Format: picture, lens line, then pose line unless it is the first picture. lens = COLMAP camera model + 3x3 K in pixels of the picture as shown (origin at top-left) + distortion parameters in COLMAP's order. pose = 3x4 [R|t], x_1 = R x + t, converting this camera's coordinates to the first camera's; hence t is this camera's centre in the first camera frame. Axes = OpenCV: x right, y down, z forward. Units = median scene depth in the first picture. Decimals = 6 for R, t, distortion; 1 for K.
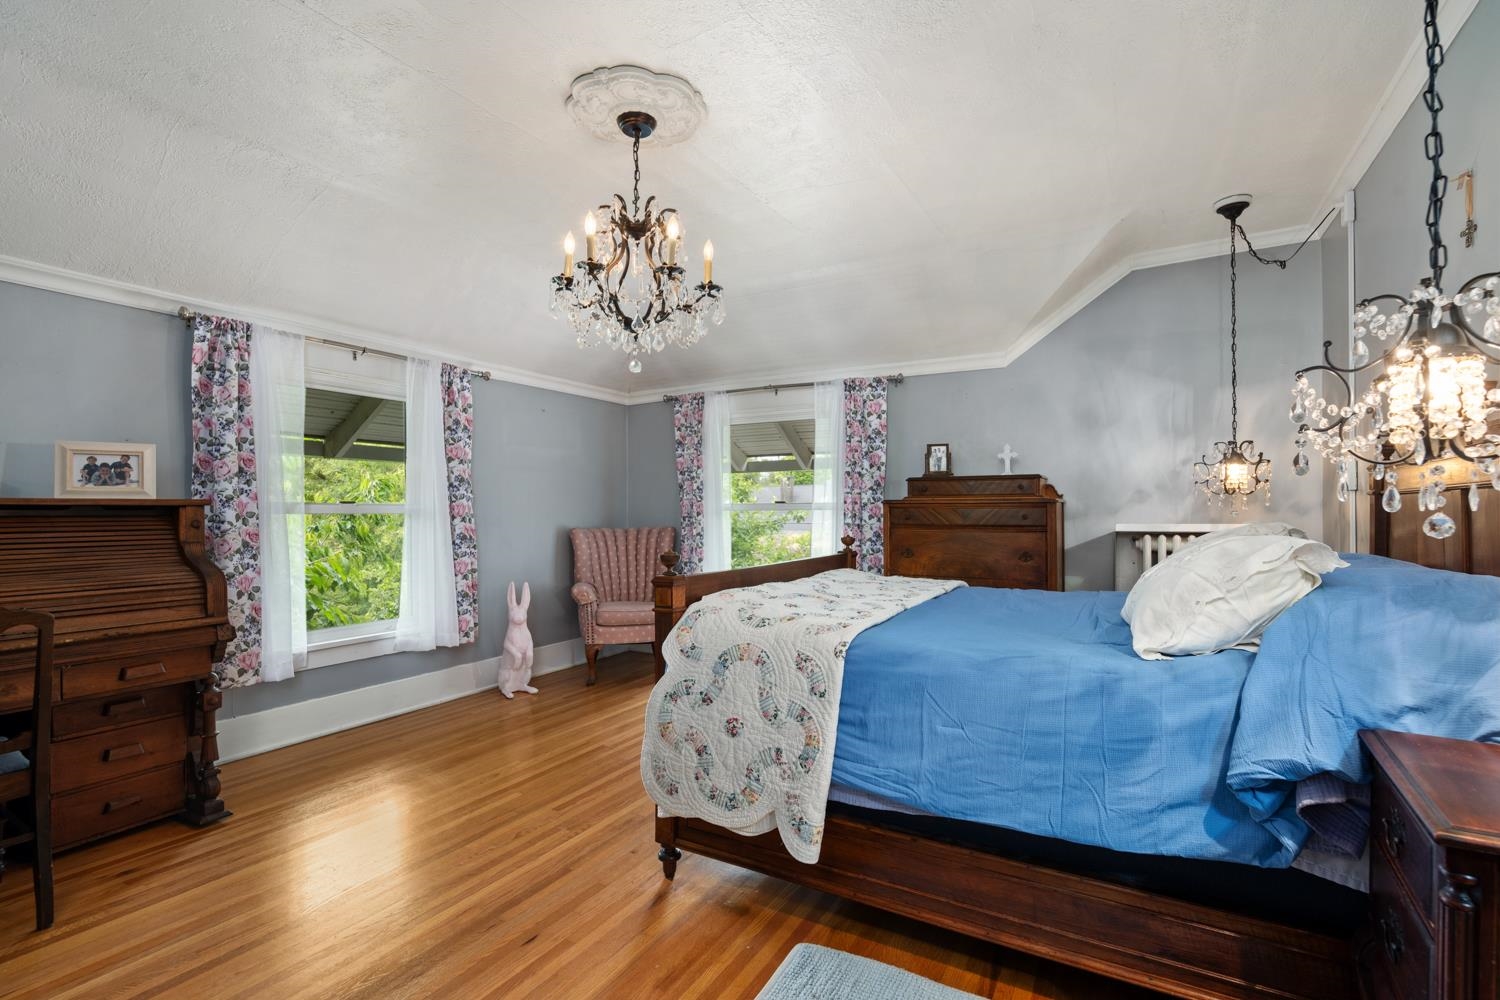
lens RADIAL K [[690.9, 0, 755.9], [0, 690.9, 504.6], [0, 0, 1]] dist [-0.002186, -0.000509]
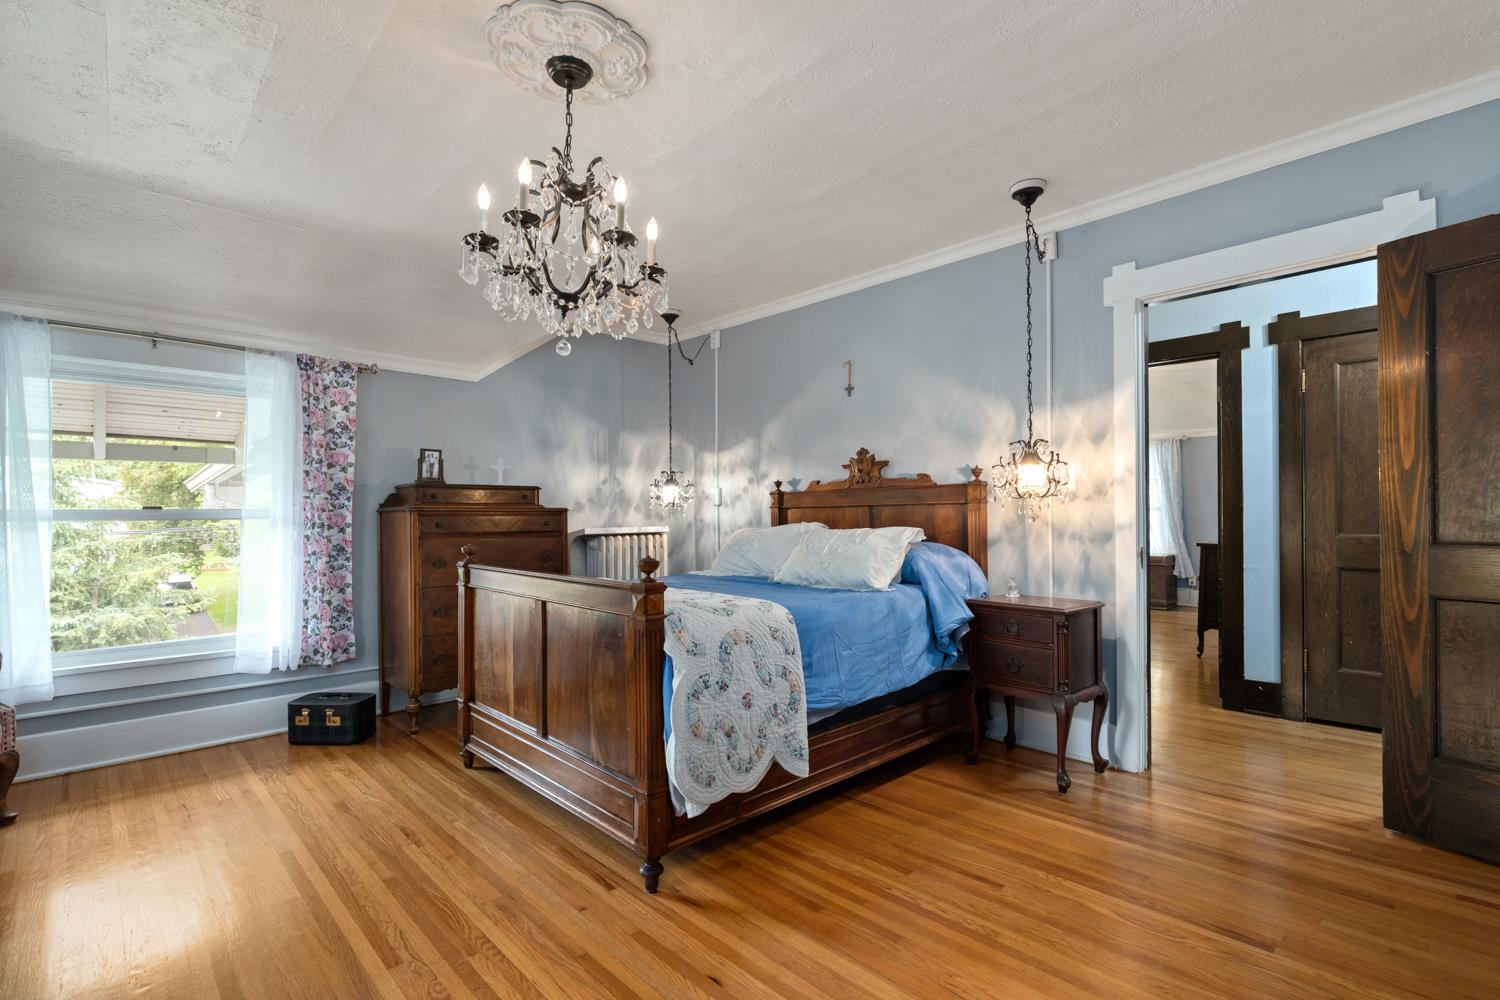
lens RADIAL K [[690.9, 0, 753.0], [0, 690.9, 508.5], [0, 0, 1]] dist [-0.002186, -0.000509]
pose [[0.288035, 0.011394, 0.957552, -0.687774], [-0.000288, 0.999930, -0.011812, 0.007233], [-0.957620, 0.003127, 0.288018, 0.392724]]
